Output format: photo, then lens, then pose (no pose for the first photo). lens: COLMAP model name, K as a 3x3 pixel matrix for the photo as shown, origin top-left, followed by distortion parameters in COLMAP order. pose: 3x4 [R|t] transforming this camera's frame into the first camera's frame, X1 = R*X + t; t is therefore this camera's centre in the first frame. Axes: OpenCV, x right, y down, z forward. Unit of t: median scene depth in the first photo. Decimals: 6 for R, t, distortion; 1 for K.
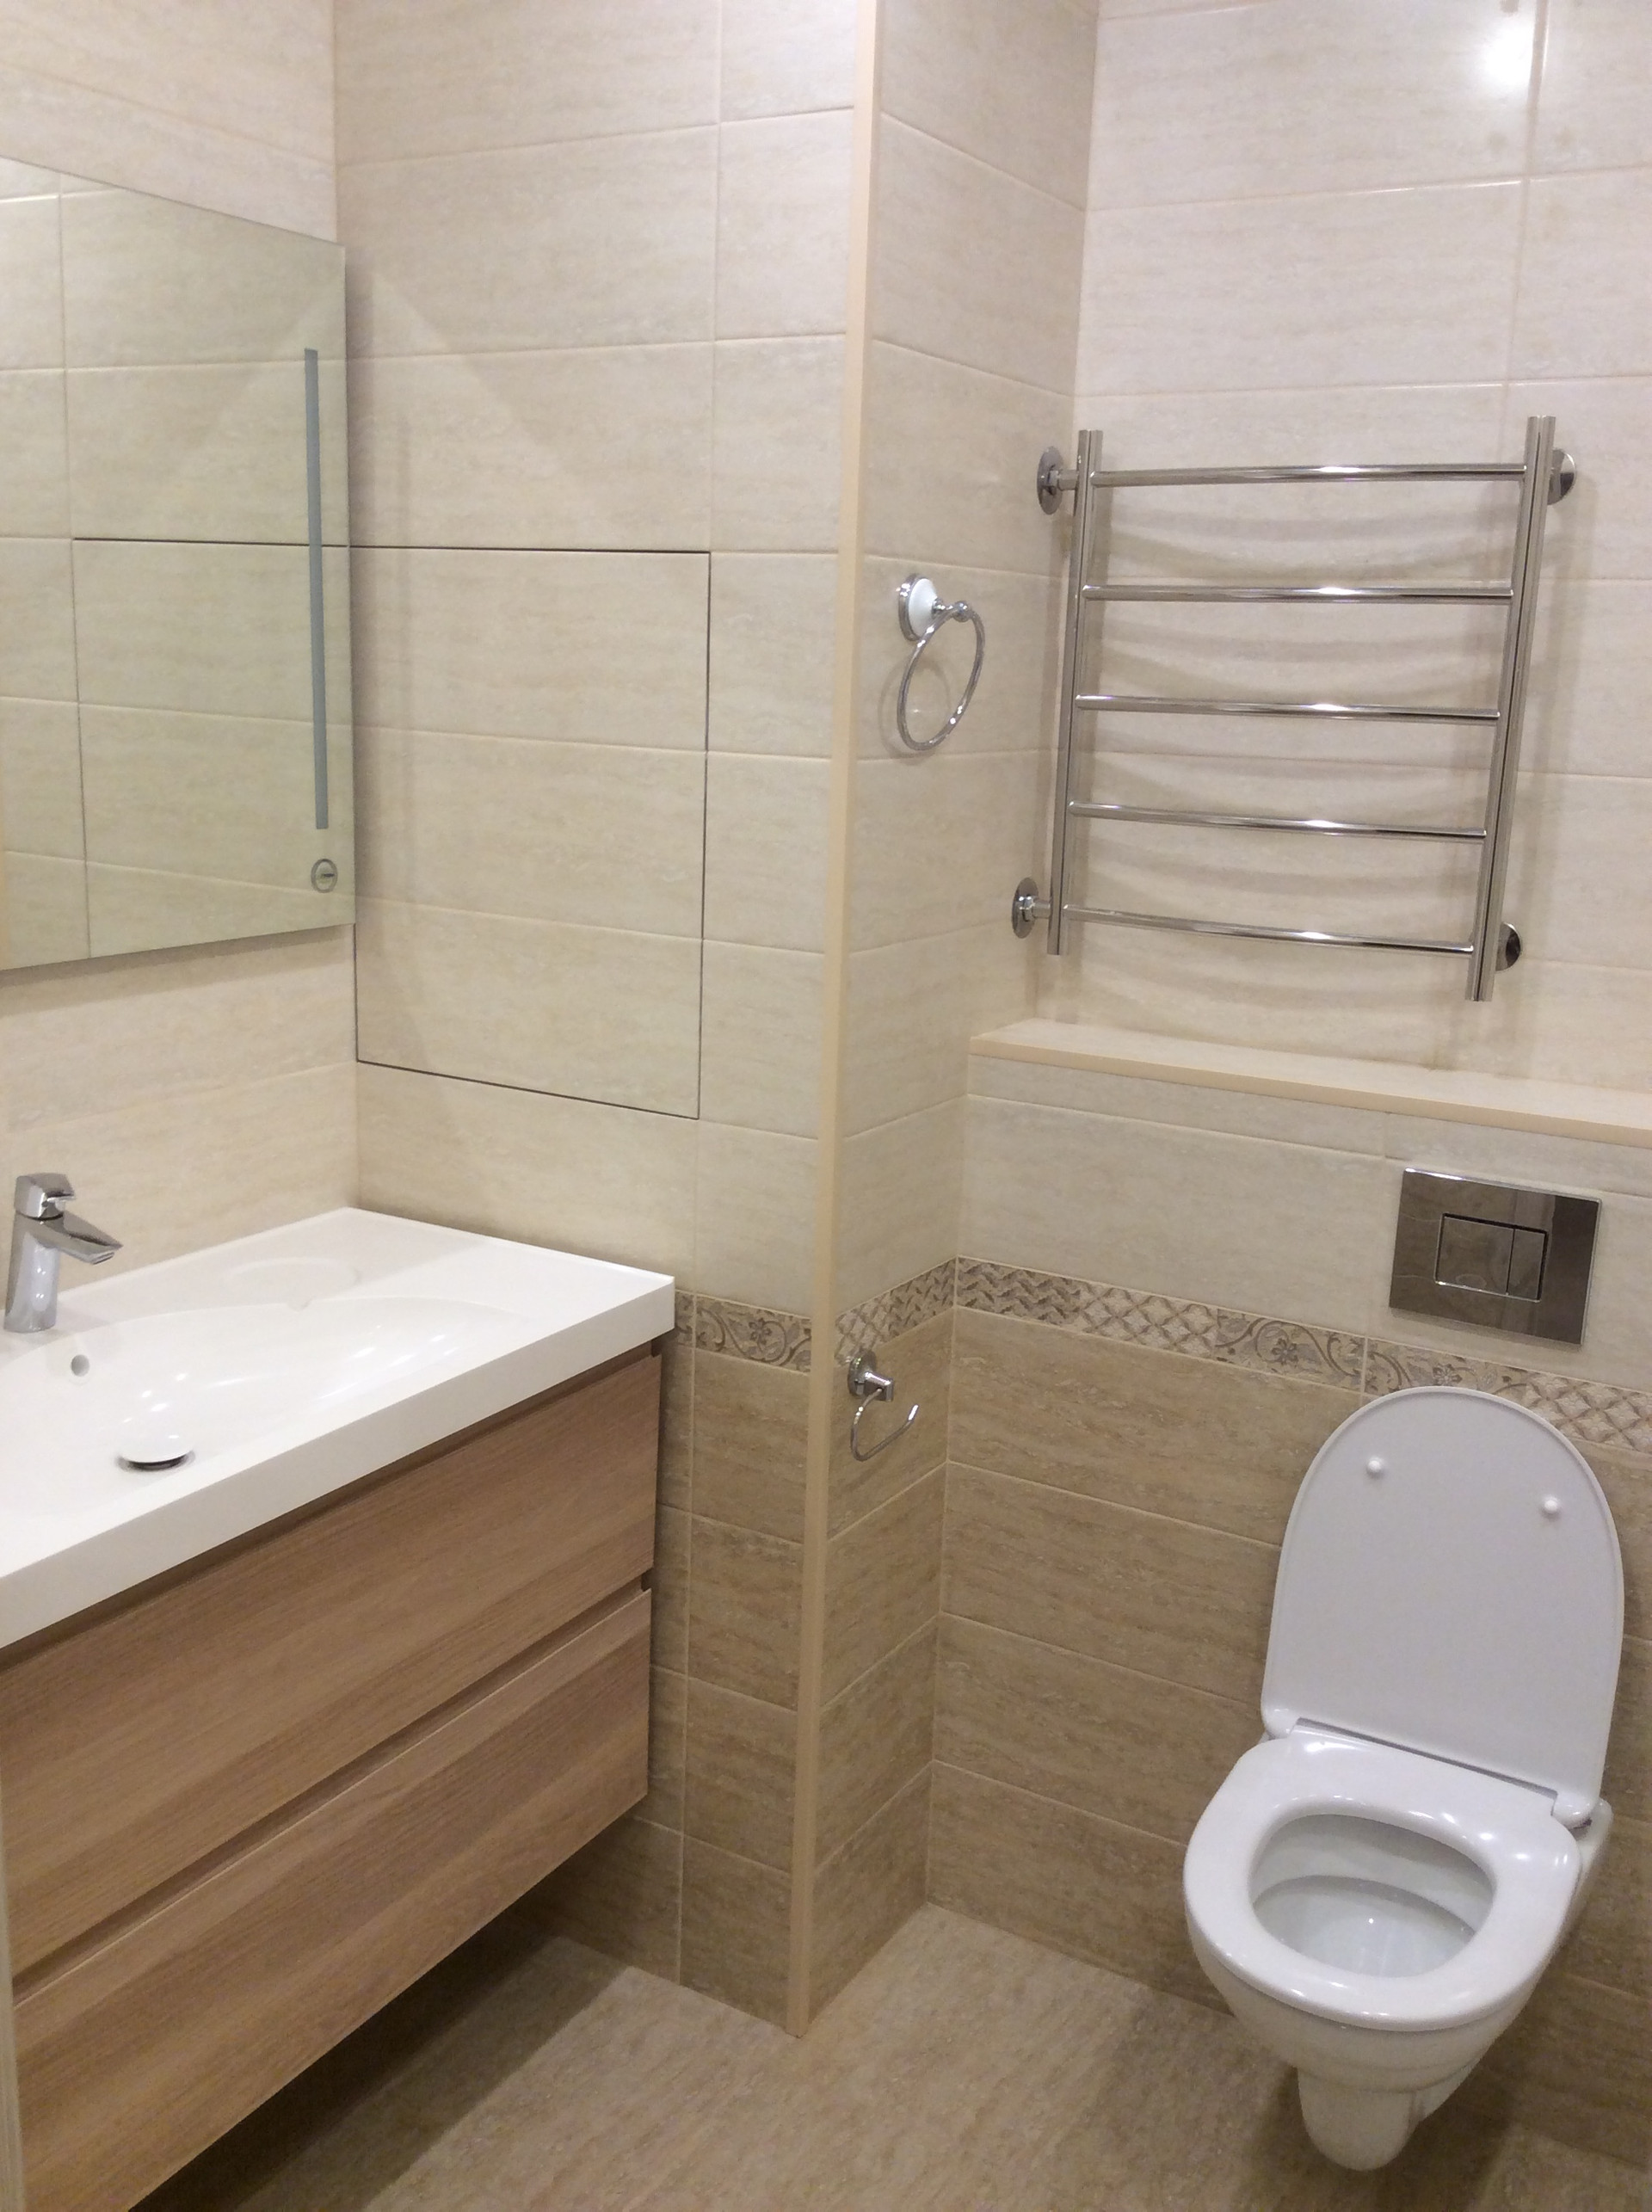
lens RADIAL K [[2004.6, 0, 821.7], [0, 2004.6, 1098.6], [0, 0, 1]] dist [0.148567, -0.265848]
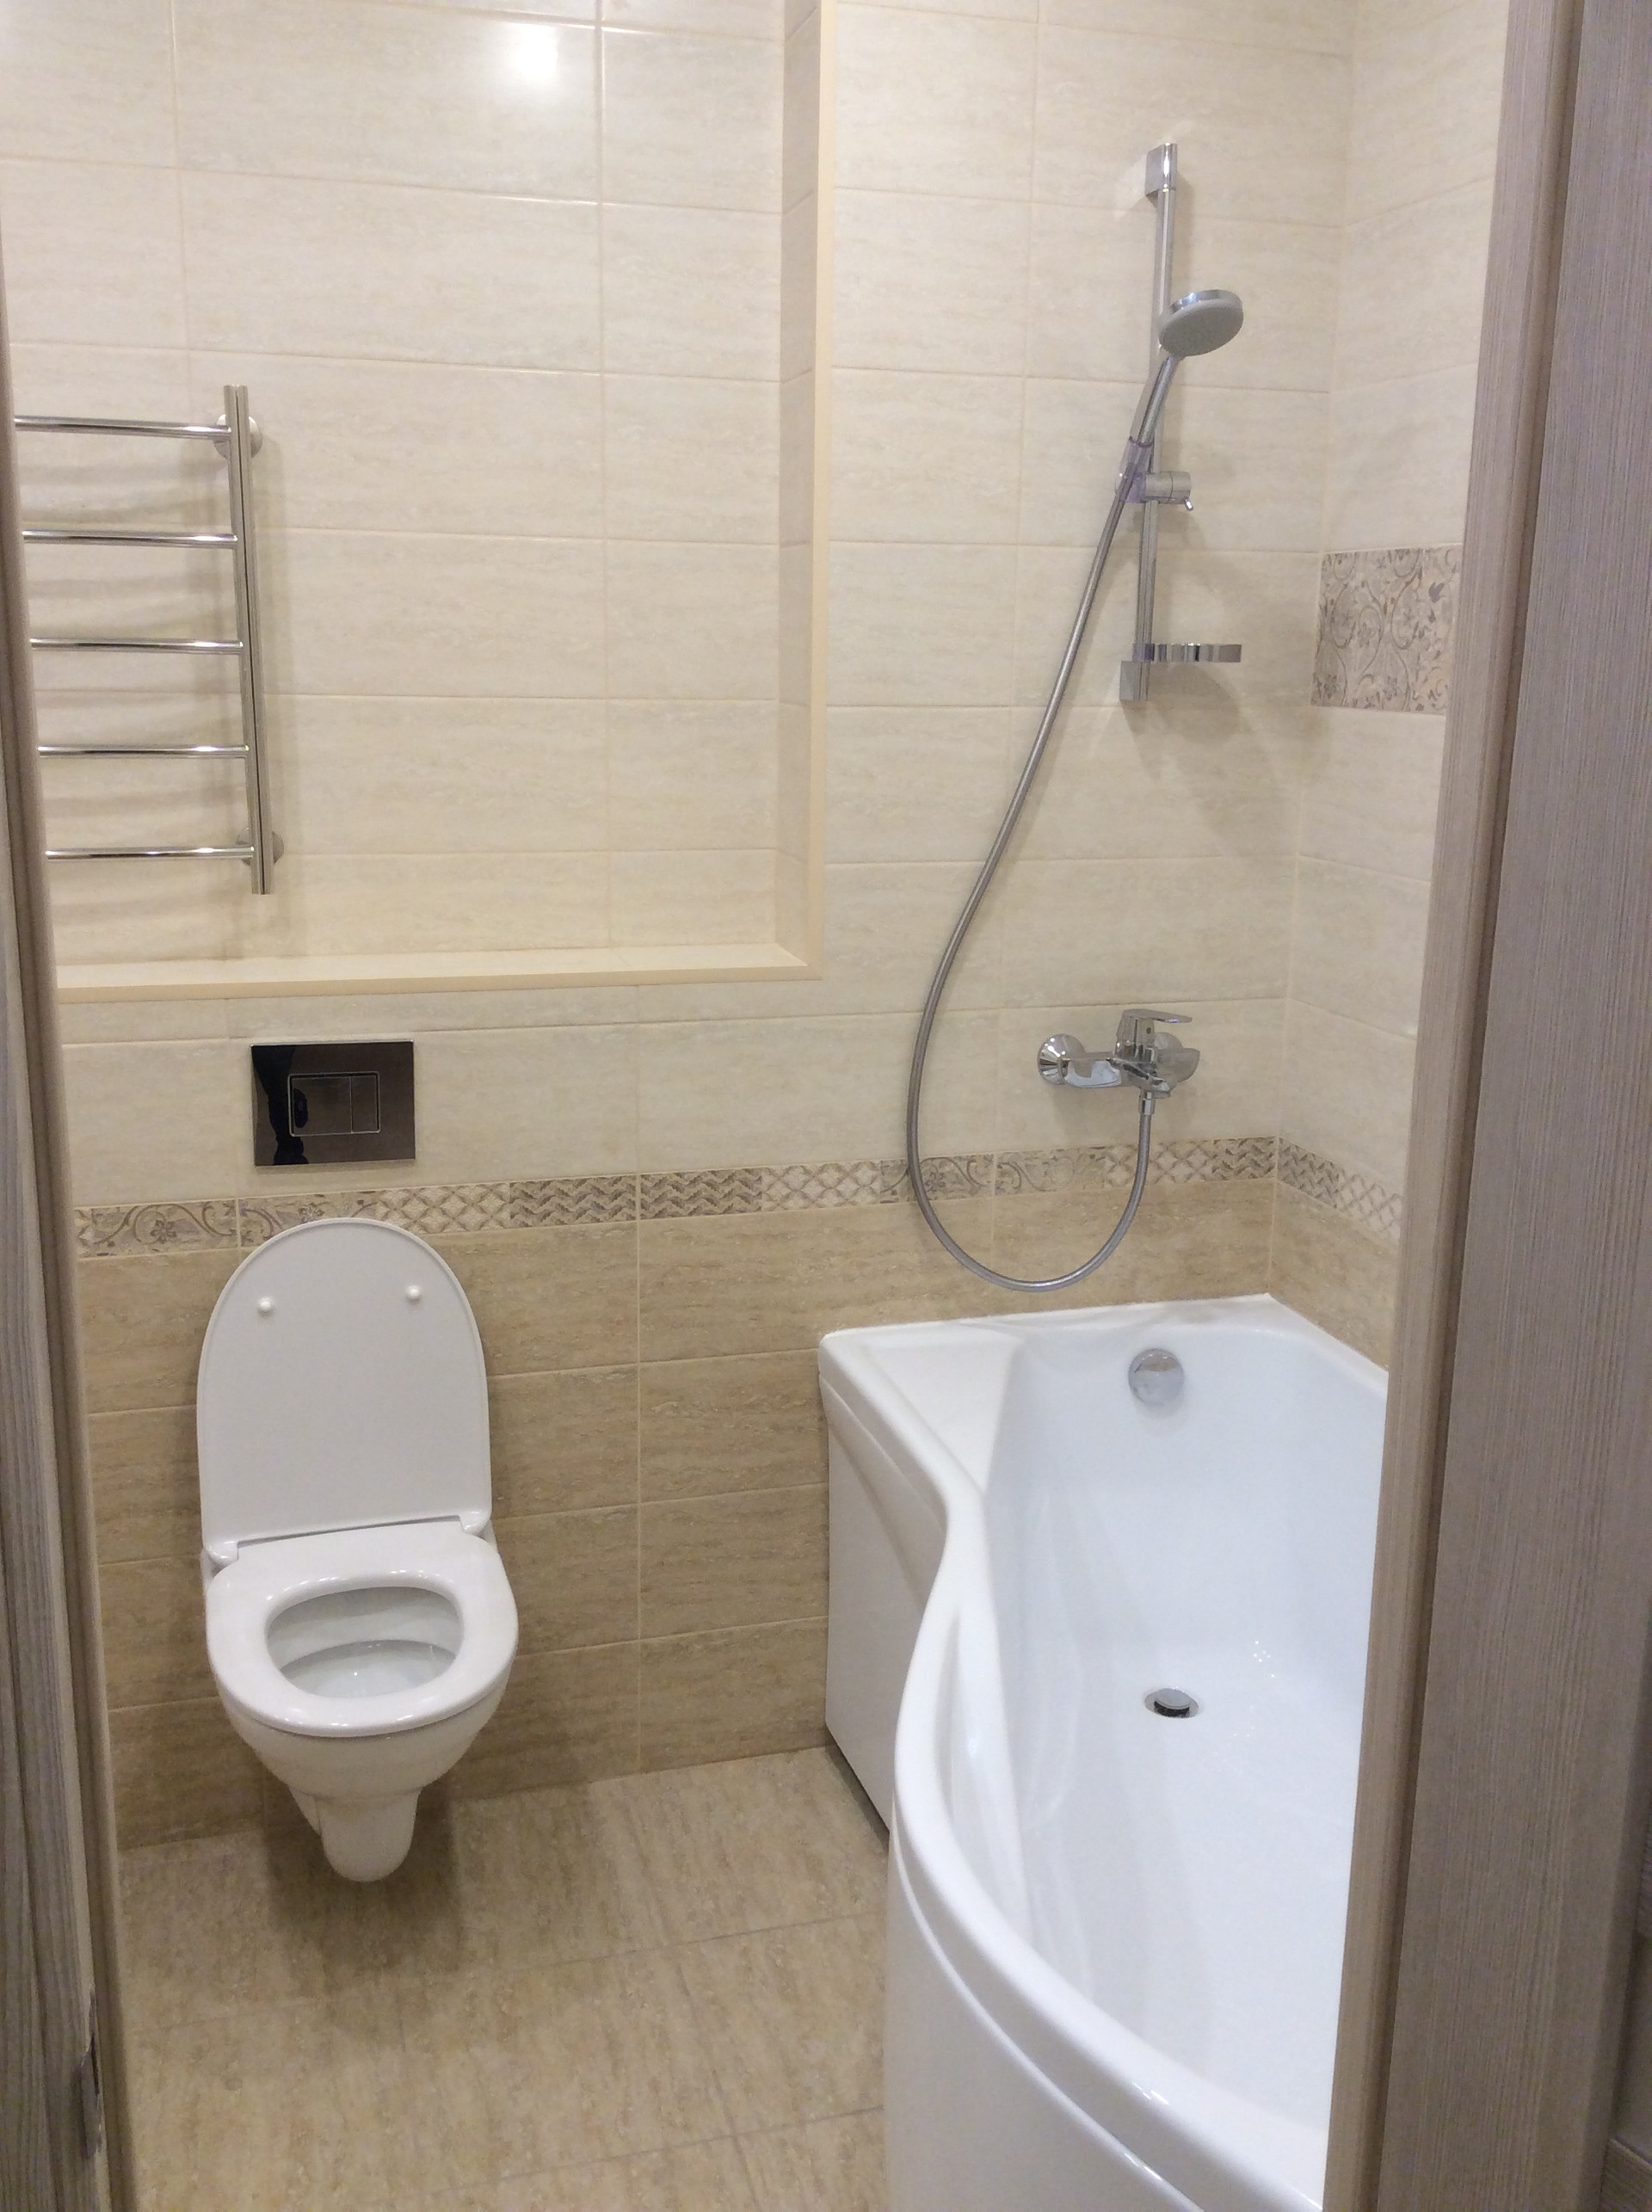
lens RADIAL K [[2004.6, 0, 821.7], [0, 2004.6, 1098.6], [0, 0, 1]] dist [0.148567, -0.265848]
pose [[0.692899, -0.188667, 0.695913, -0.276407], [0.165797, 0.980987, 0.100874, 0.002494], [-0.701713, 0.045485, 0.711006, -0.039811]]
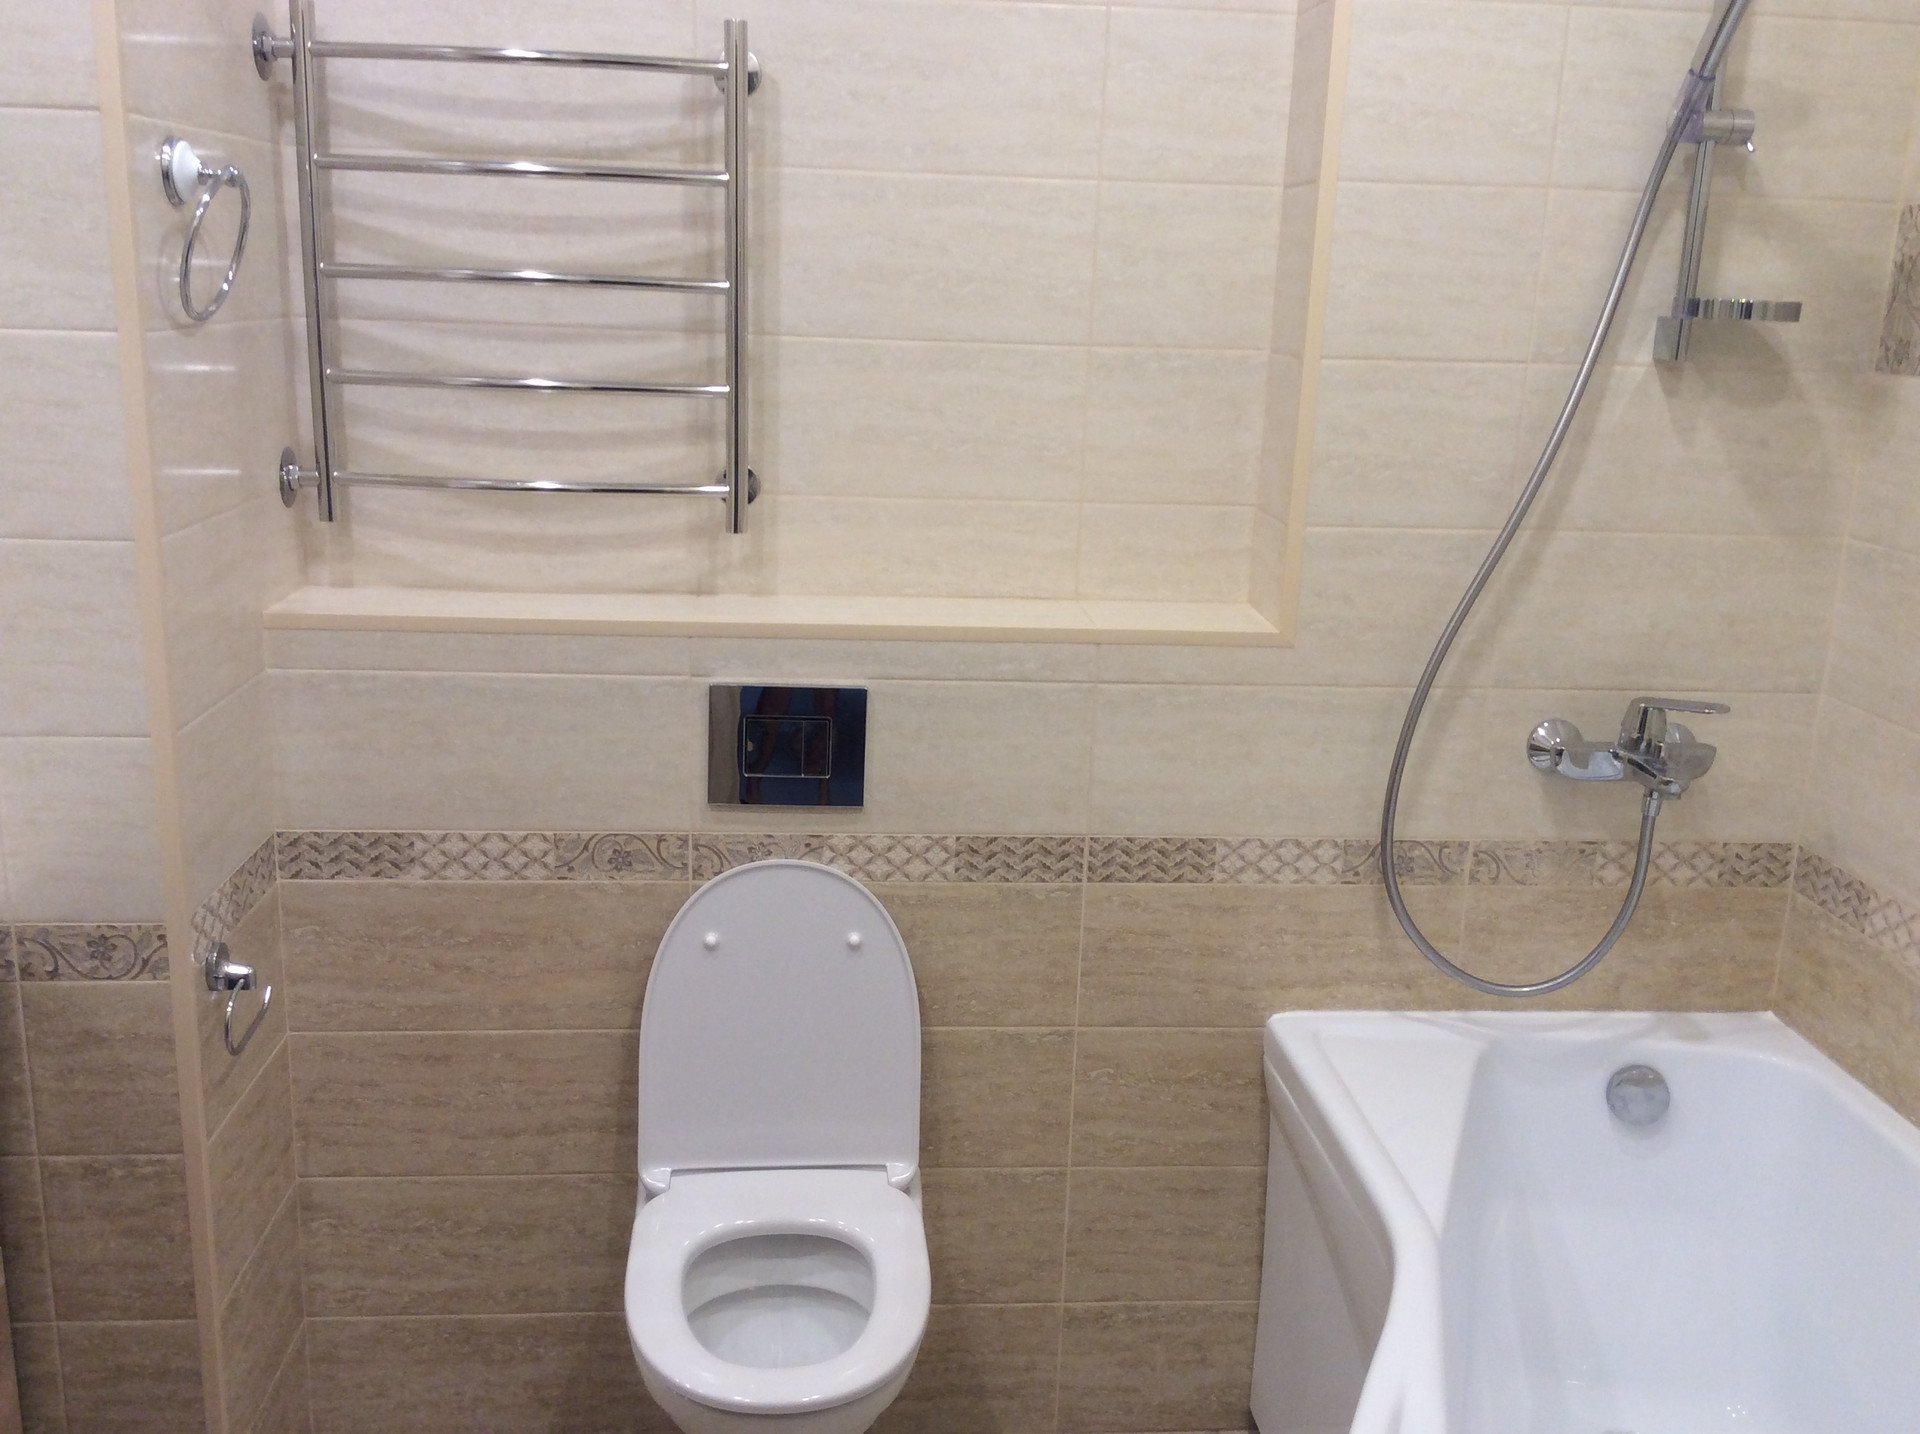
lens RADIAL K [[1739.9, 0, 960.0], [0, 1739.9, 717.0], [0, 0, 1]] dist [0.148567, -0.265848]
pose [[0.824935, -0.147117, 0.545746, -0.132899], [0.117221, 0.989071, 0.089435, -0.017804], [-0.552938, -0.009805, 0.833164, 0.086416]]
